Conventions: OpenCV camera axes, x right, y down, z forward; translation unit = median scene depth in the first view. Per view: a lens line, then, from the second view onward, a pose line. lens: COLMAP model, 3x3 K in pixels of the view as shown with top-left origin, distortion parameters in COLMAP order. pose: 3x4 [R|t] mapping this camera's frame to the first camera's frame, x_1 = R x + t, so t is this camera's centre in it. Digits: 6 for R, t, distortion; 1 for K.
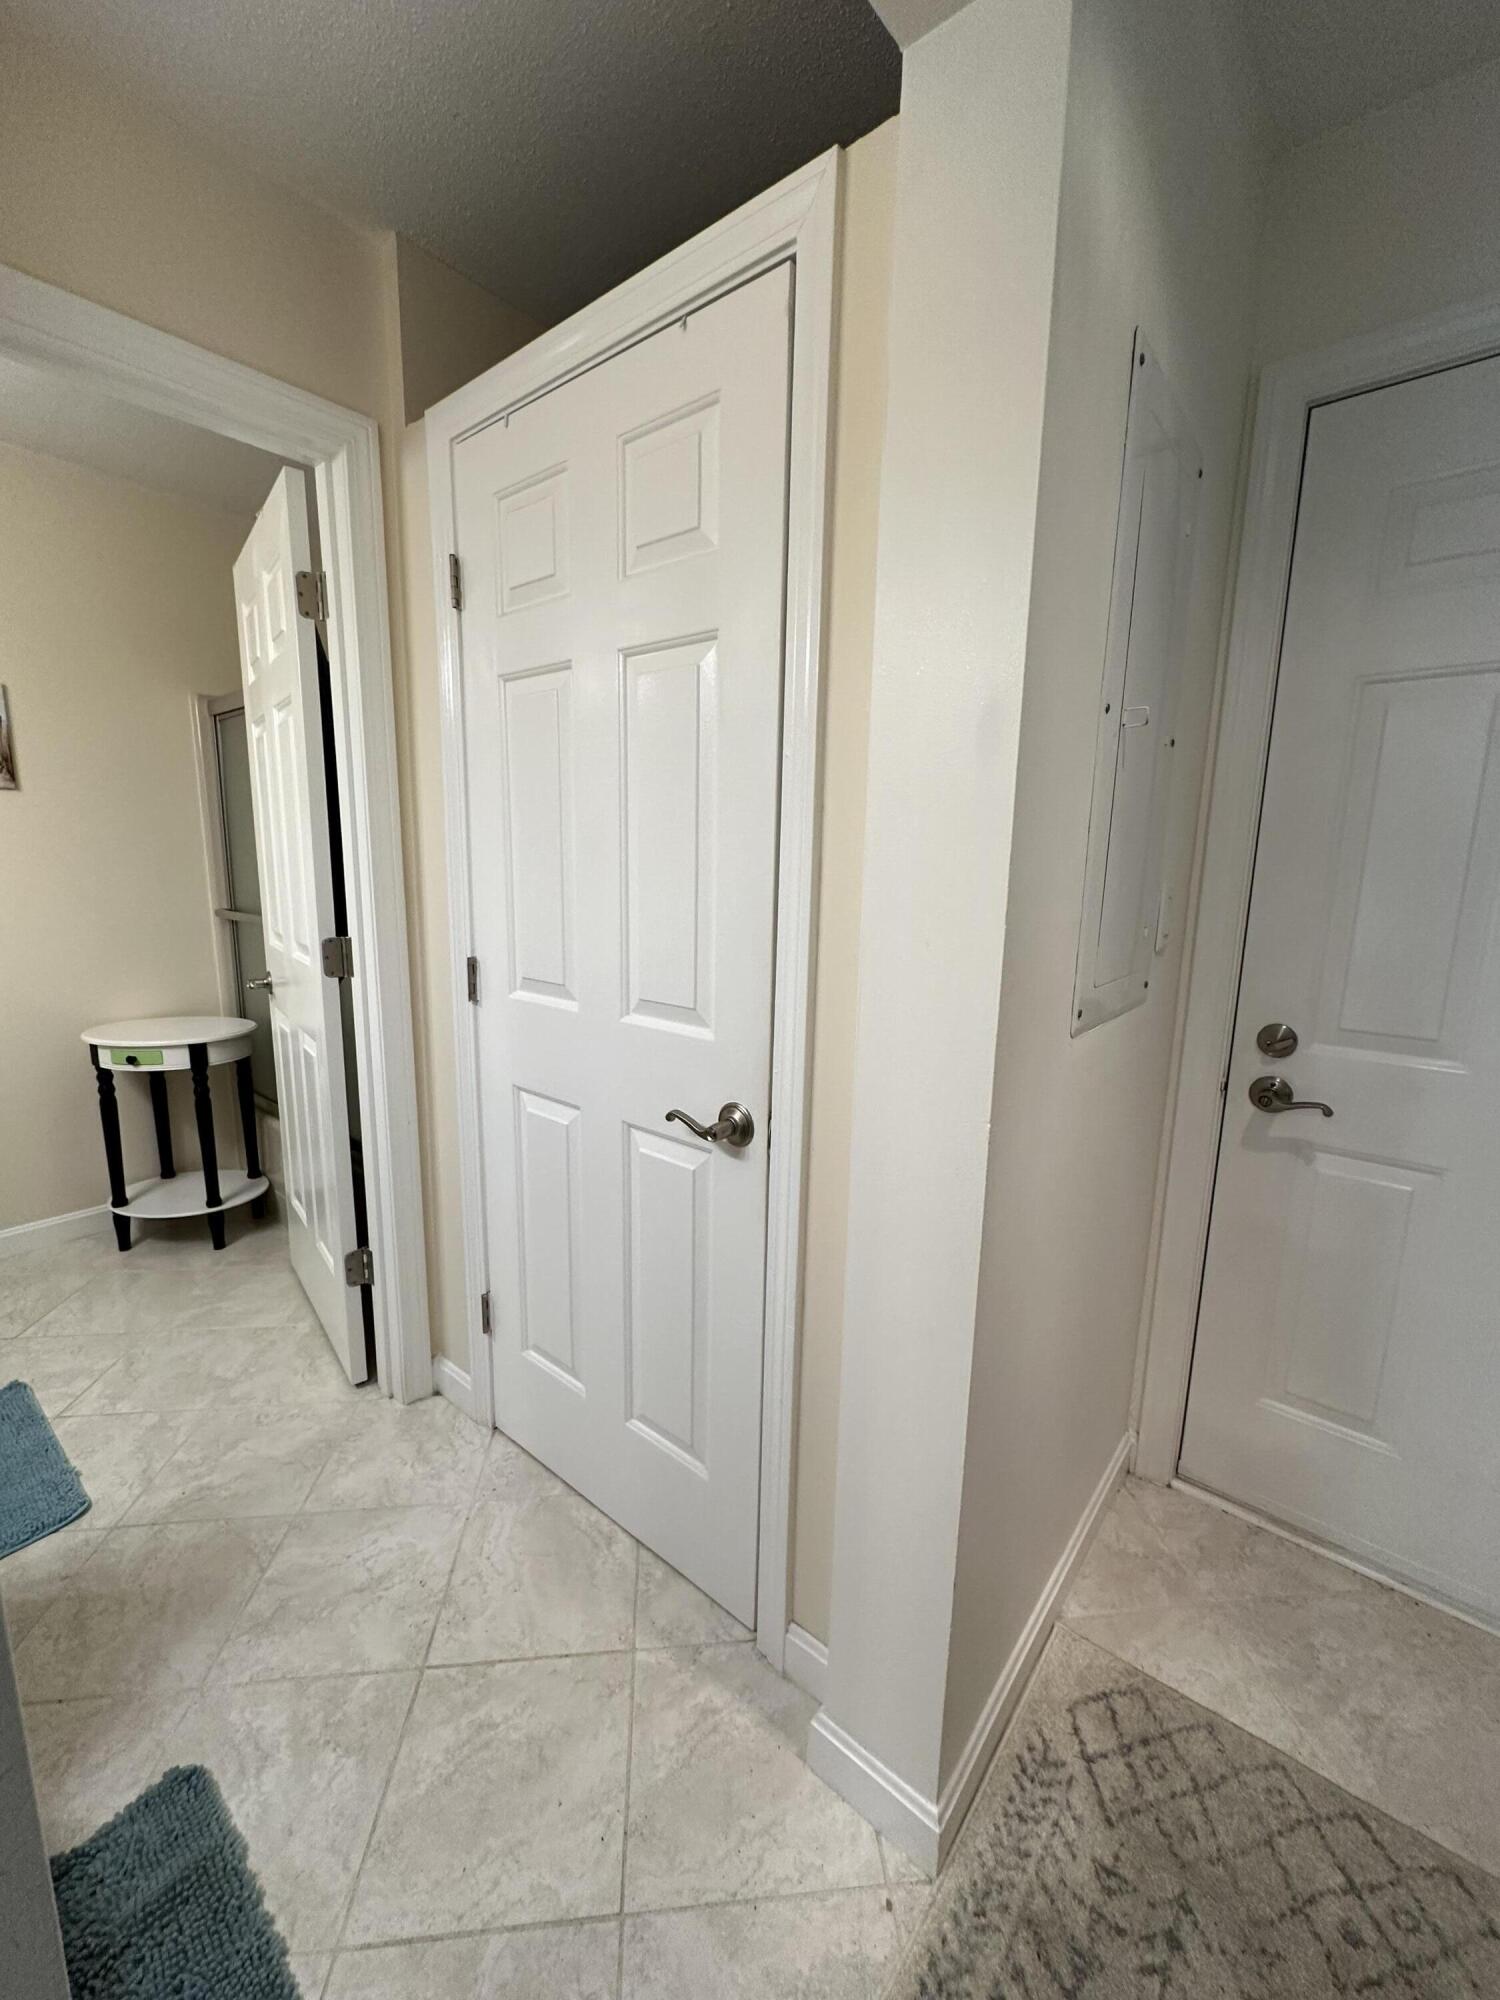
lens RADIAL K [[793.0, 0, 750.0], [0, 793.0, 1000.0], [0, 0, 1]] dist [0.000846, 0.000317]
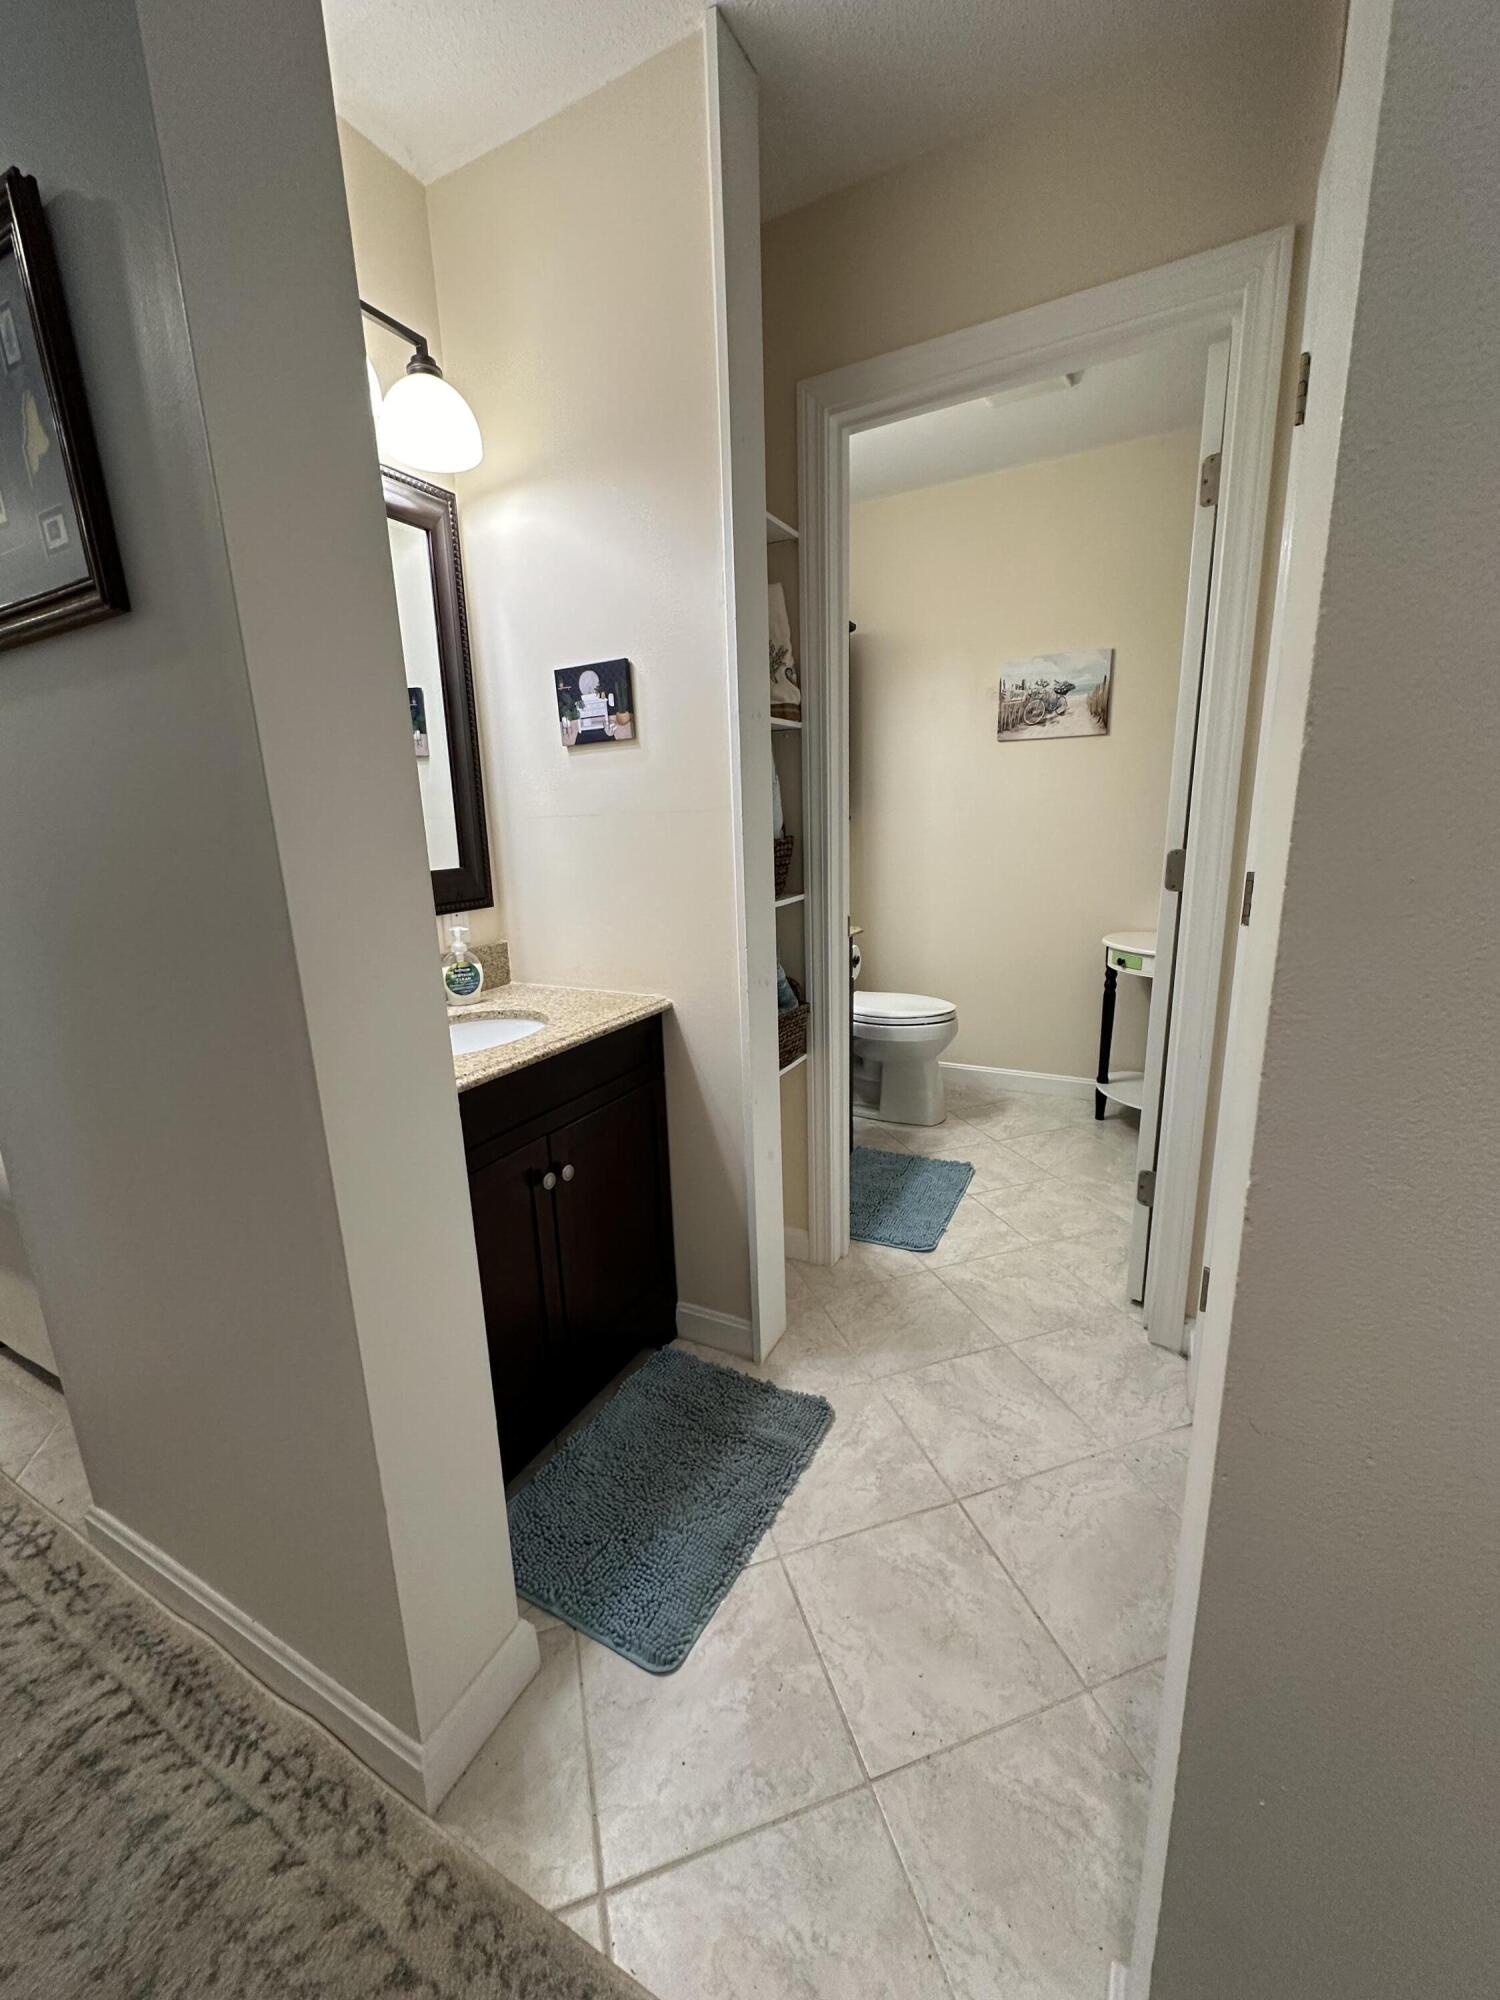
lens RADIAL K [[795.8, 0, 750.0], [0, 795.8, 1000.0], [0, 0, 1]] dist [0.000881, -0.000282]
pose [[0.208667, 0.194977, -0.958354, 0.390299], [-0.136319, 0.976158, 0.168917, 0.011435], [0.968439, 0.095395, 0.230271, 0.342368]]
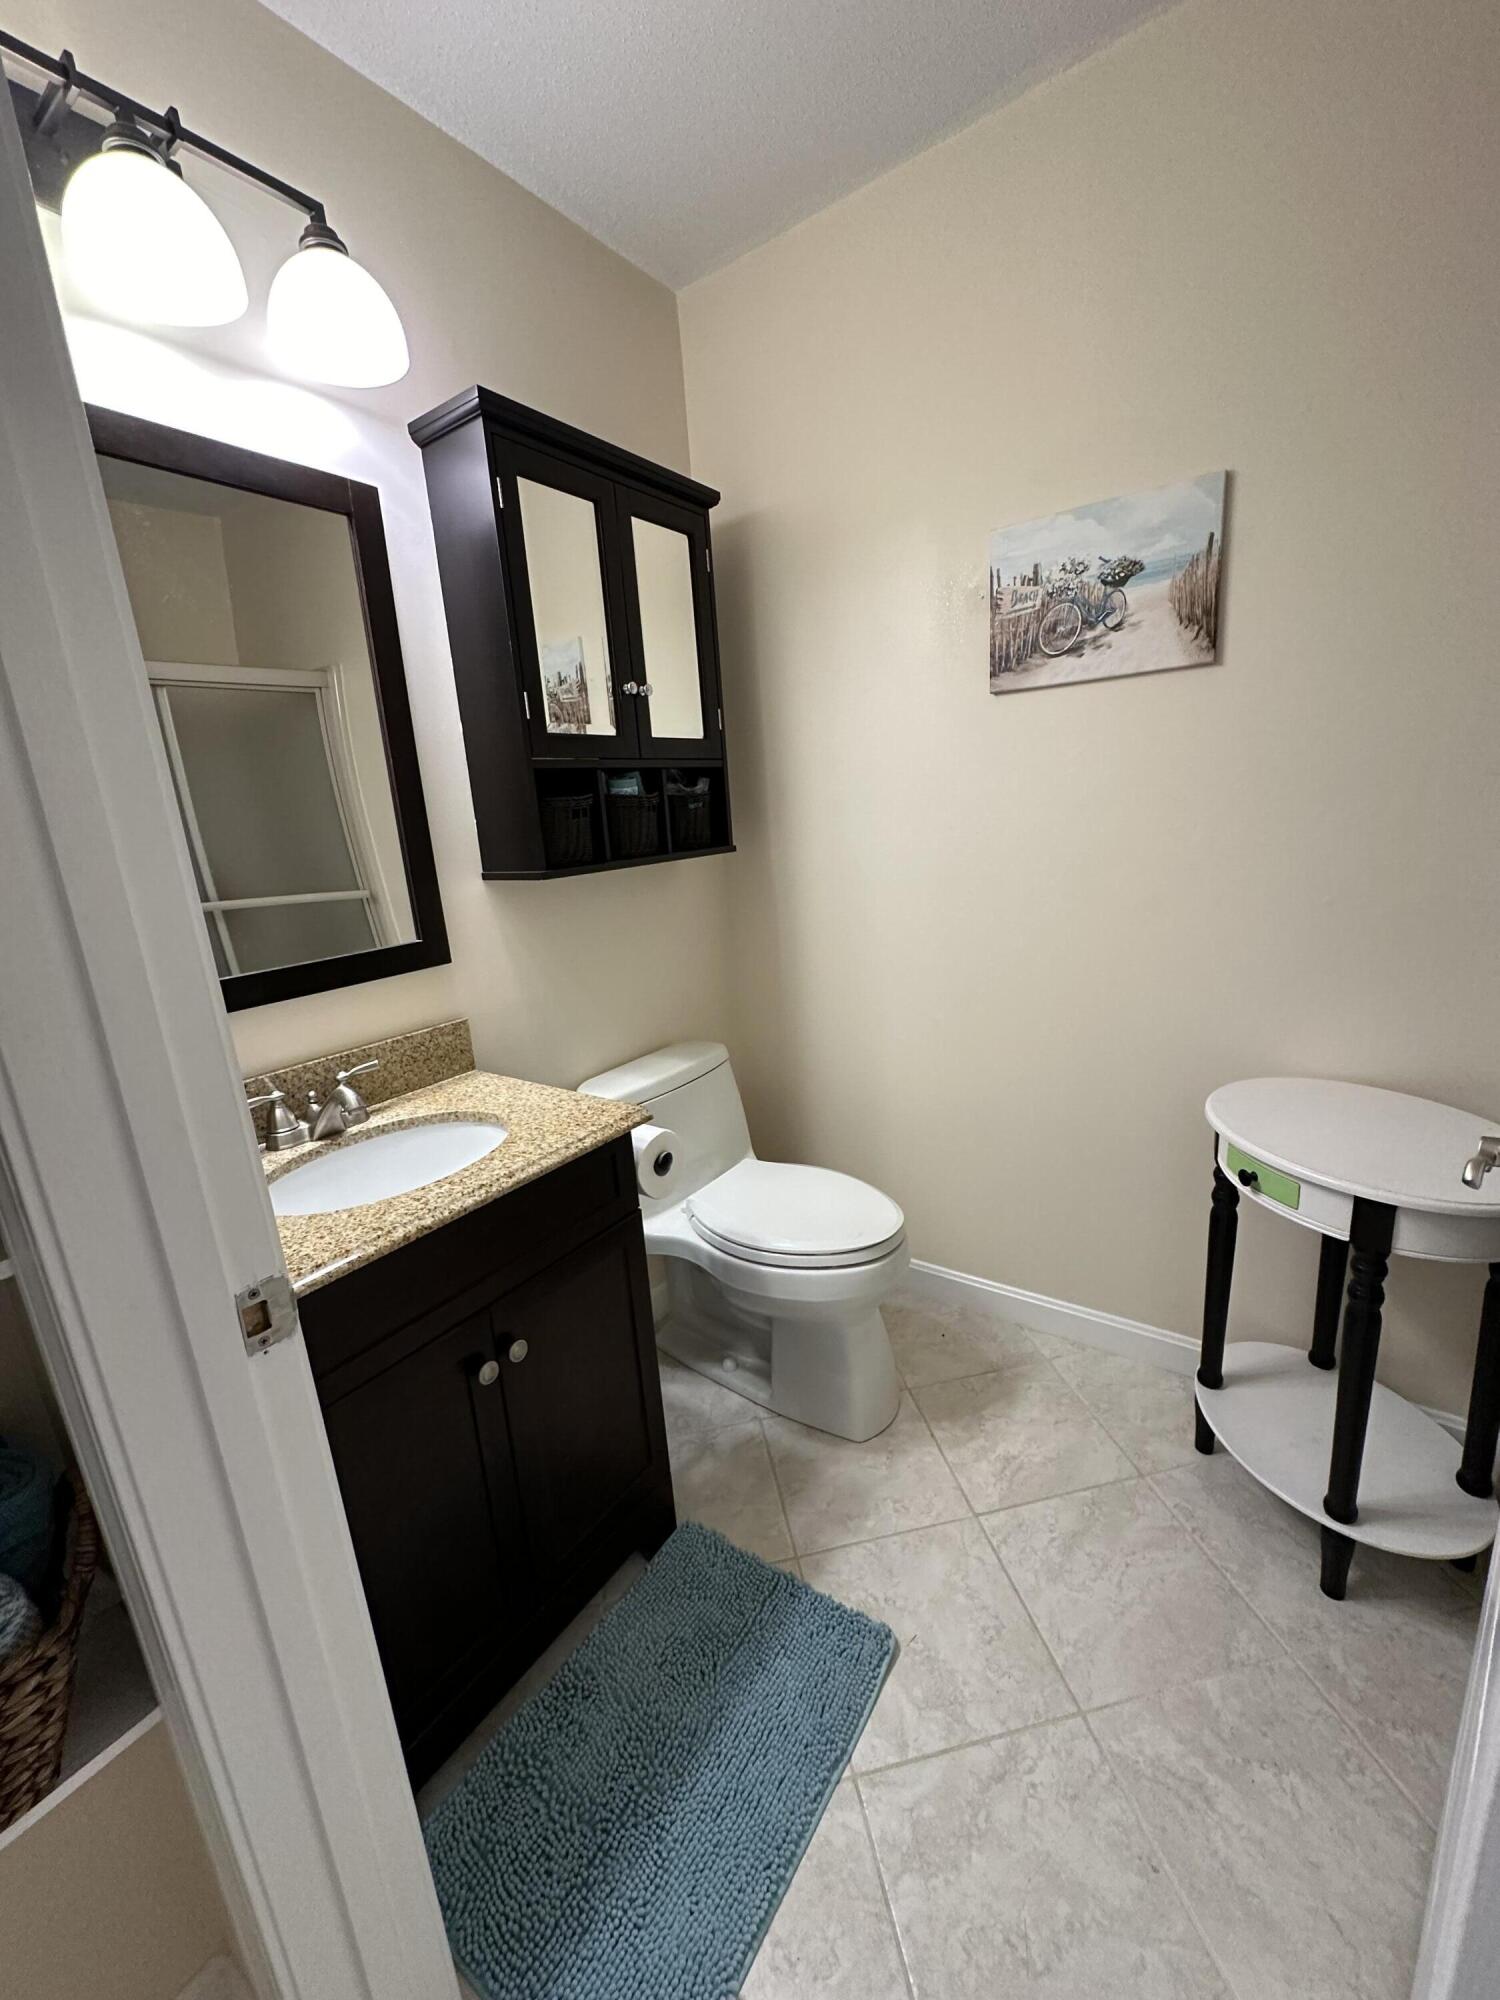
lens RADIAL K [[799.0, 0, 750.0], [0, 799.0, 1000.0], [0, 0, 1]] dist [0.000221, 0.000259]
pose [[0.076070, 0.213730, -0.973927, -0.532327], [-0.098096, 0.973622, 0.206001, -0.183242], [0.992265, 0.079868, 0.095029, 1.021221]]
